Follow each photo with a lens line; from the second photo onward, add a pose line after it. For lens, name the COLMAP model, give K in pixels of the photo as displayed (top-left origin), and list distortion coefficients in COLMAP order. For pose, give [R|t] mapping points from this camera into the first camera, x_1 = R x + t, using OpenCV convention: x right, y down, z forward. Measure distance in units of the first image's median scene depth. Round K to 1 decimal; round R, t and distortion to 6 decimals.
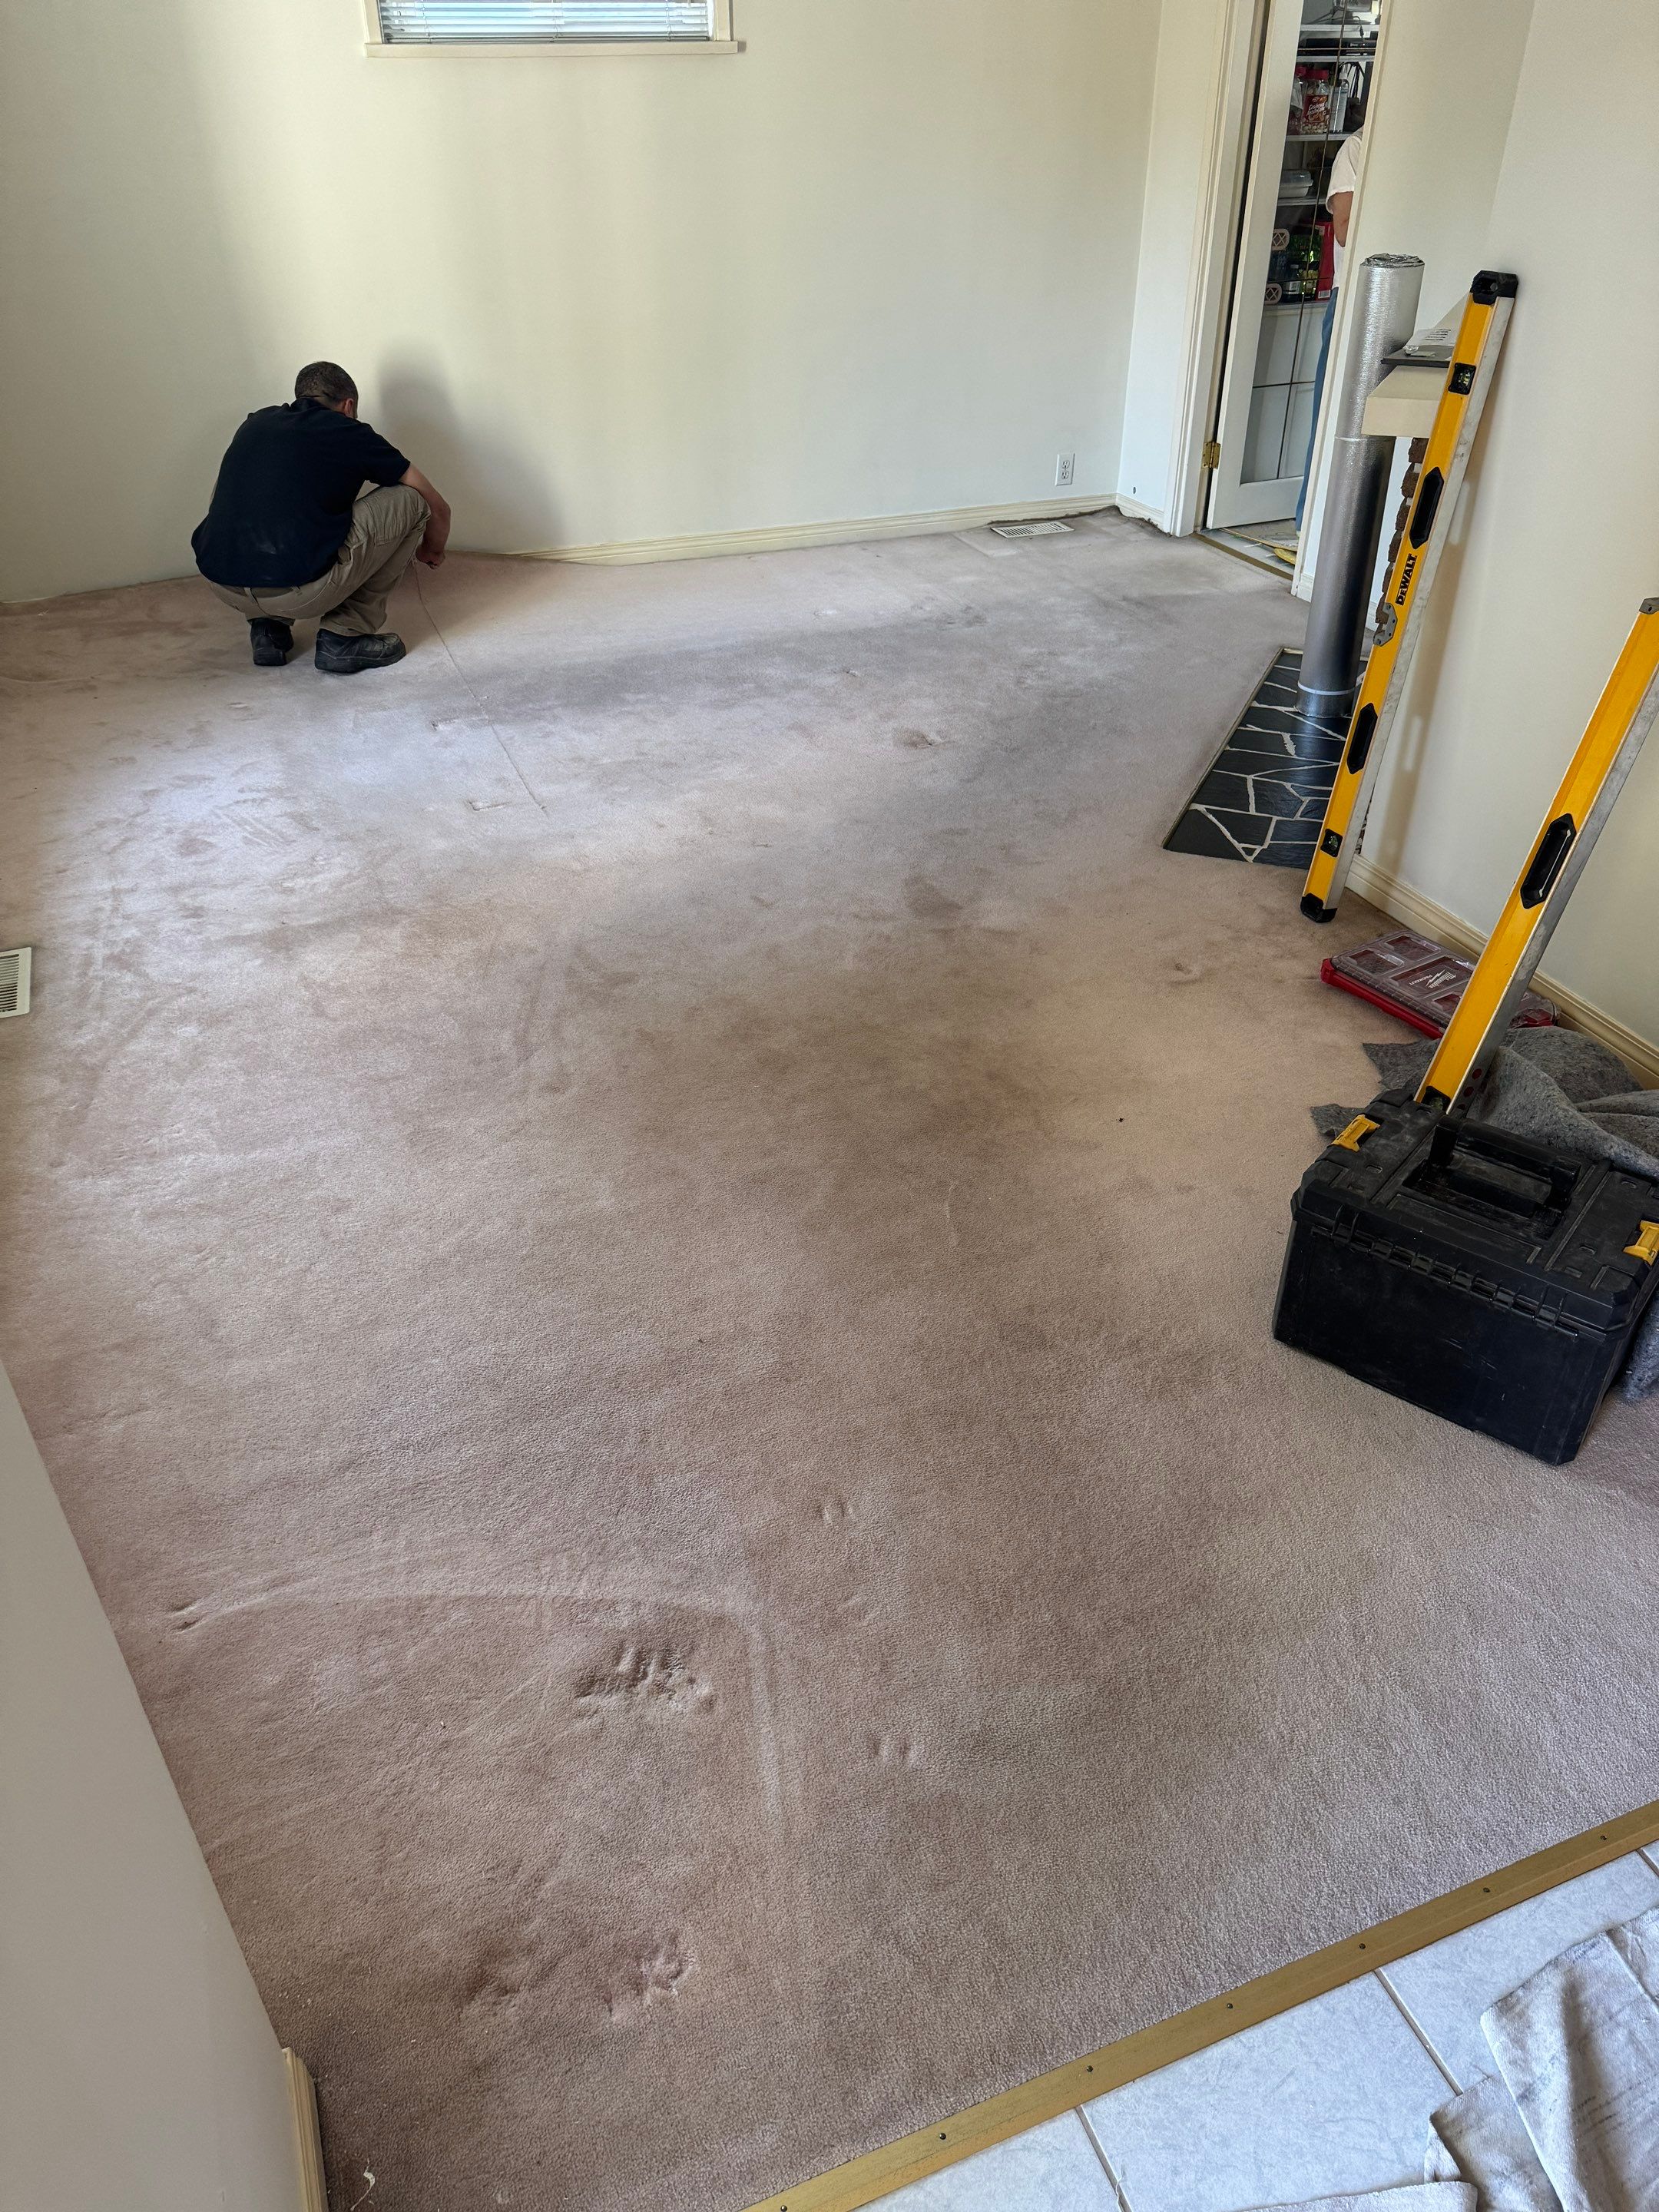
lens RADIAL K [[1596.4, 0, 830.6], [0, 1596.4, 1067.3], [0, 0, 1]] dist [0.036999, -0.010959]
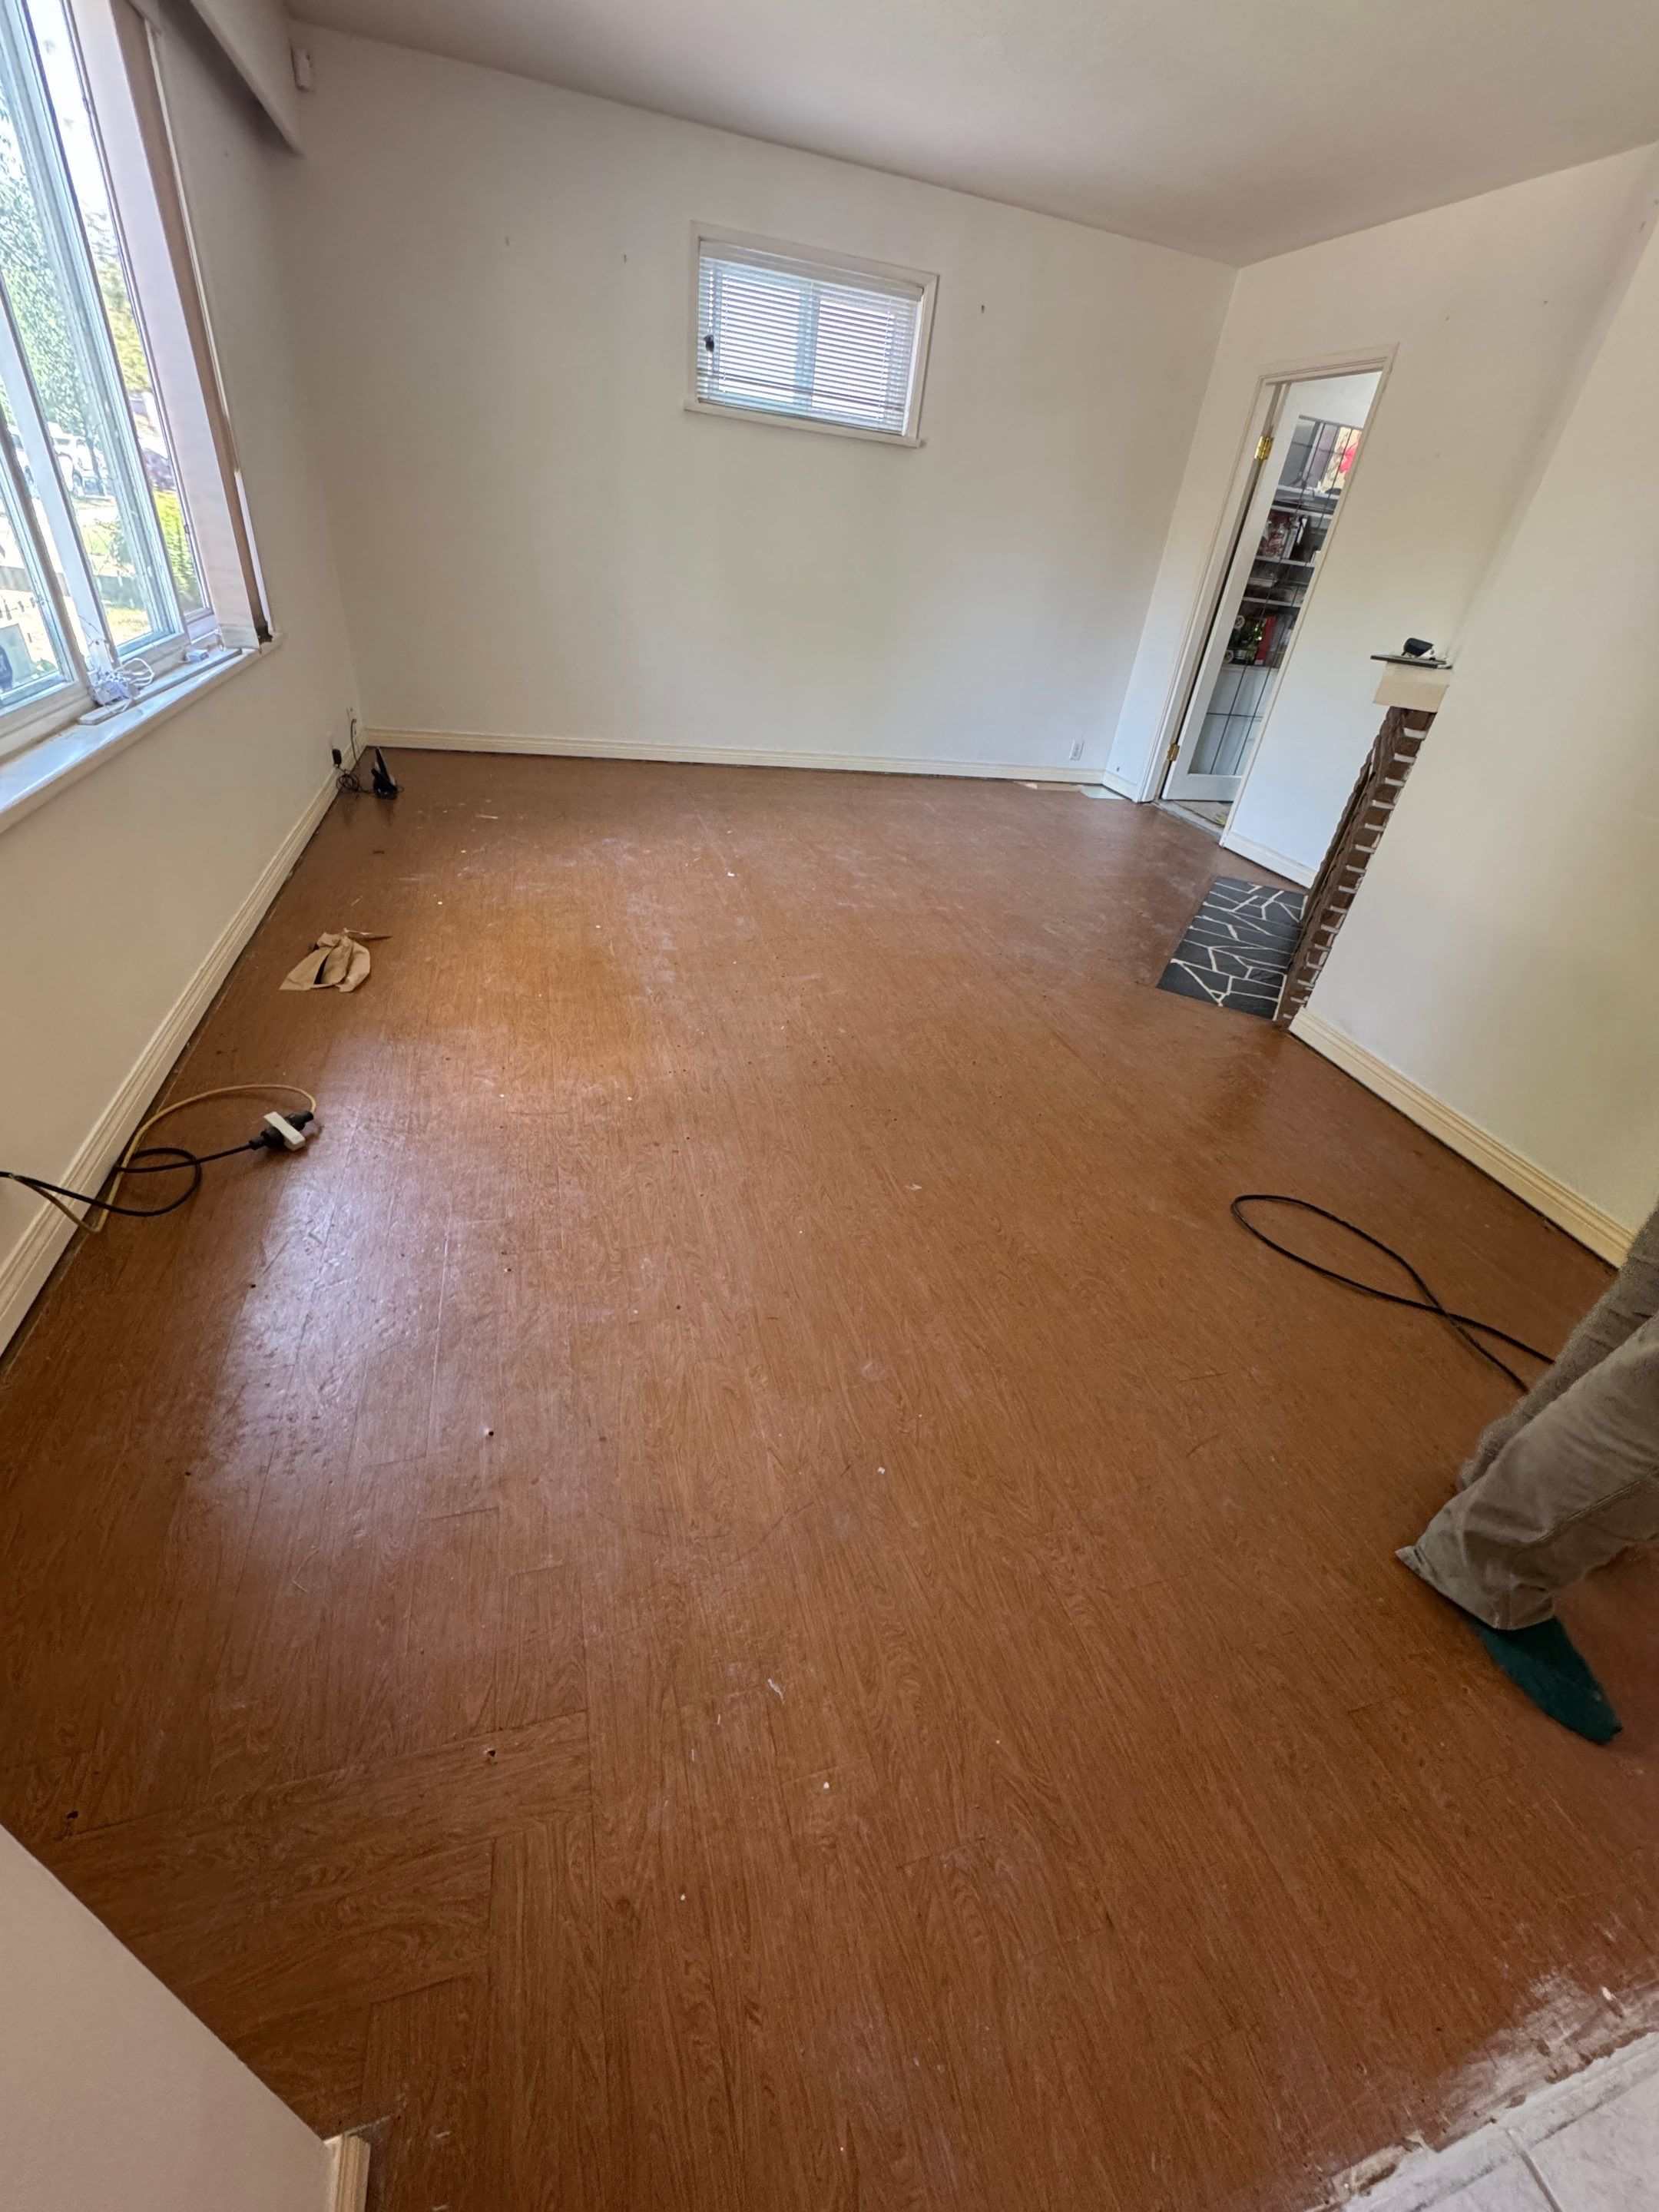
lens RADIAL K [[885.8, 0, 823.7], [0, 885.8, 1103.6], [0, 0, 1]] dist [-0.005861, 0.001152]
pose [[0.989369, 0.144266, -0.018334, -0.038630], [-0.144195, 0.989536, 0.005161, 0.004658], [0.018887, -0.002462, 0.999819, 0.136351]]
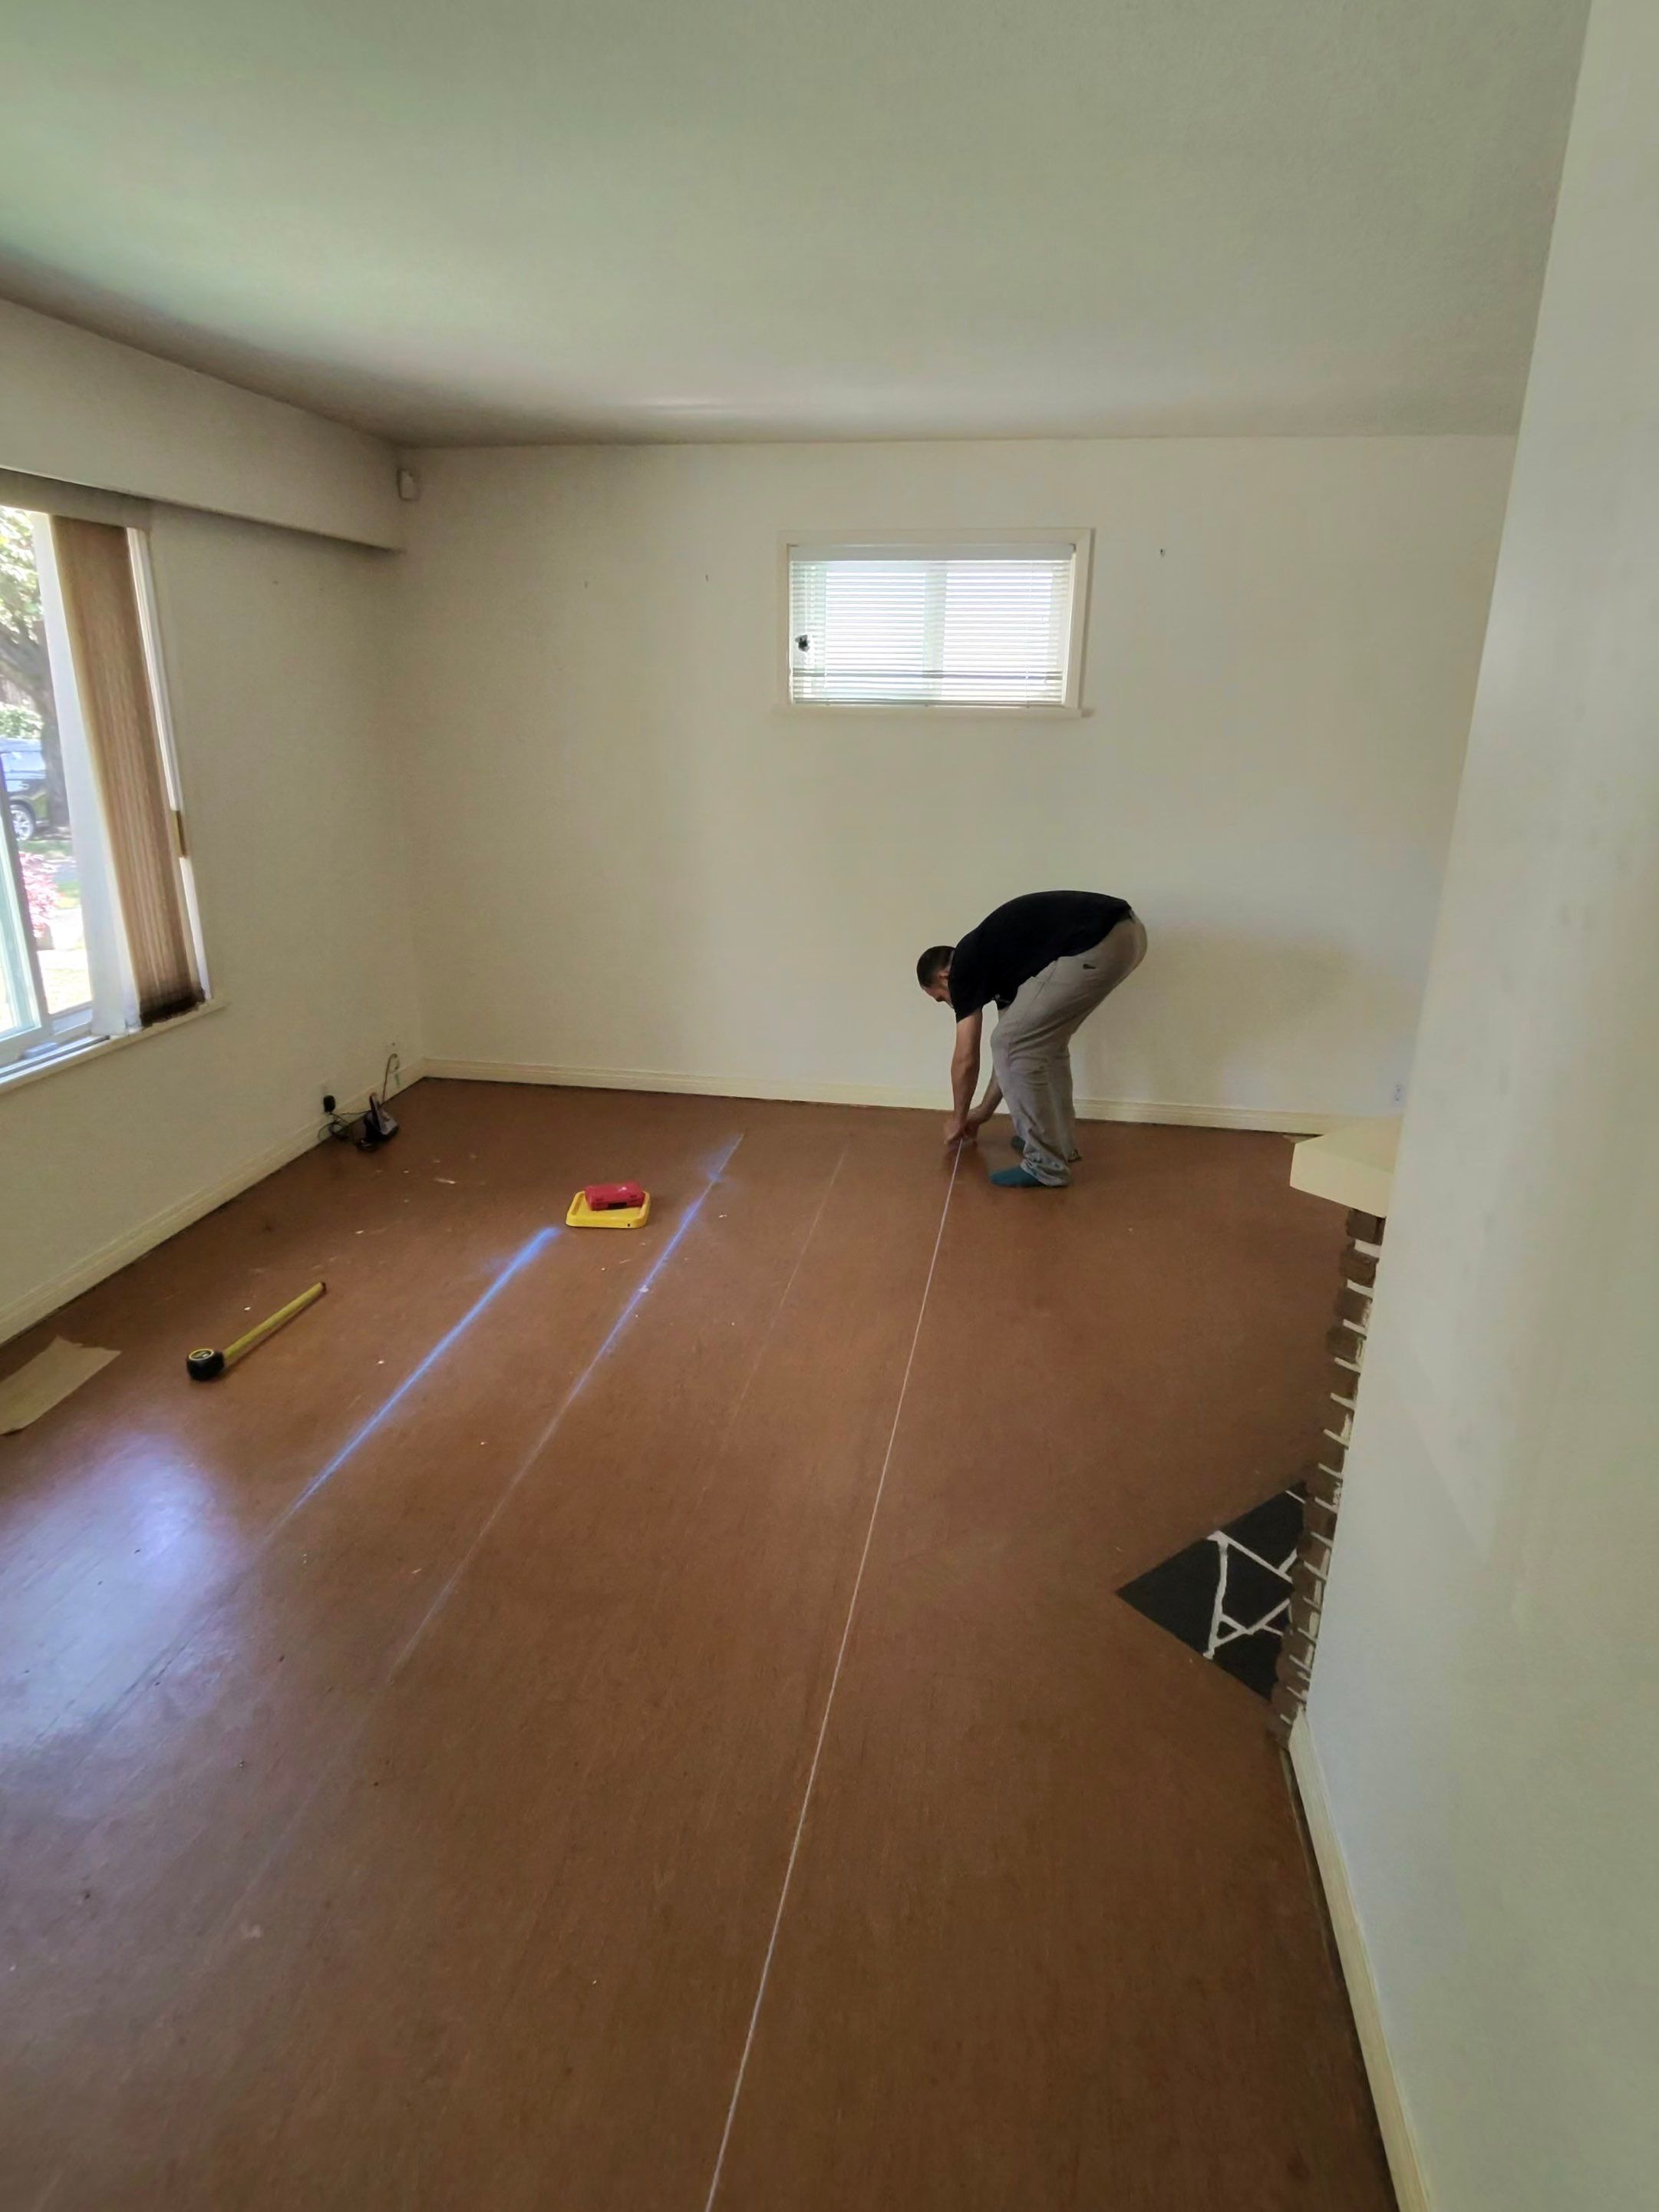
lens RADIAL K [[1244.2, 0, 828.4], [0, 1244.2, 1094.2], [0, 0, 1]] dist [-0.002358, -0.000390]
pose [[0.868891, 0.164948, -0.466713, 0.223512], [-0.279428, 0.941702, -0.187398, -0.143253], [0.408593, 0.293241, 0.864327, 0.215742]]
